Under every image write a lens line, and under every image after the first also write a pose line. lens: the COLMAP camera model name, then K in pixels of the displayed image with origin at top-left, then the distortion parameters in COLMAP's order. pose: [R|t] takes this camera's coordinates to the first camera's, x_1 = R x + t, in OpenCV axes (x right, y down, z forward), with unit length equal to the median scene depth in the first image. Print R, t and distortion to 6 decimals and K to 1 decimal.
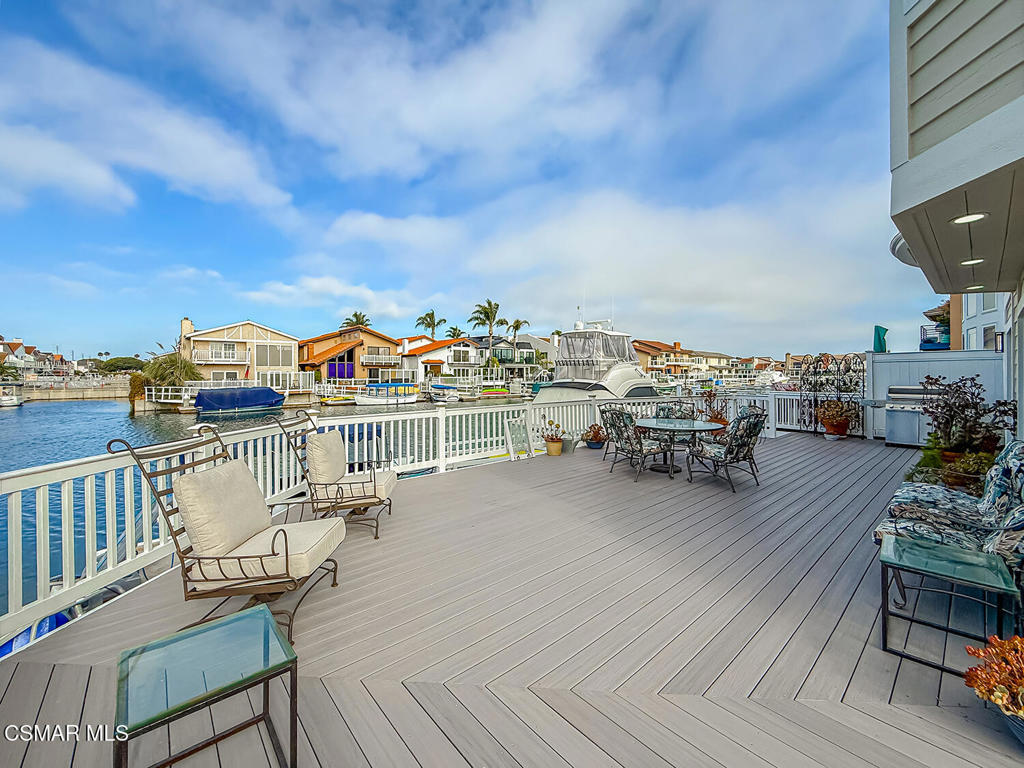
lens RADIAL K [[412.4, 0, 512.7], [0, 412.4, 375.8], [0, 0, 1]] dist [0.001306, 0.000188]
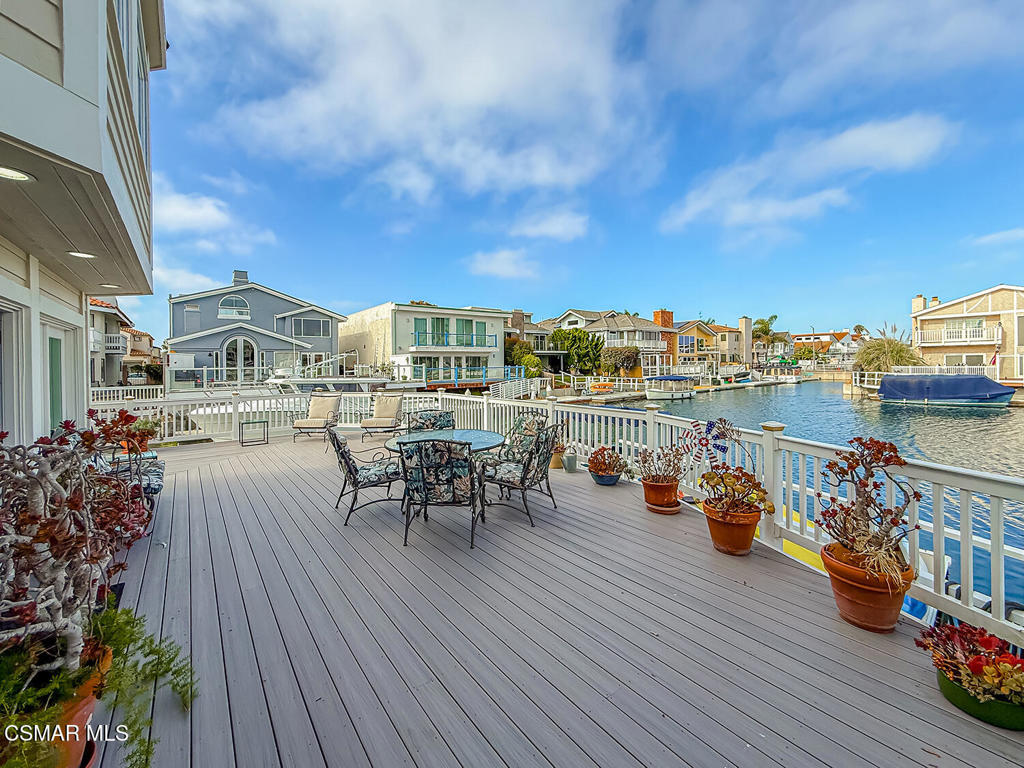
lens RADIAL K [[412.4, 0, 512.7], [0, 412.4, 375.8], [0, 0, 1]] dist [0.001306, 0.000188]
pose [[-0.052997, 0.034311, -0.998005, 0.133375], [0.008806, 0.999387, 0.033891, -0.003452], [0.998556, -0.006992, -0.053266, 0.140429]]
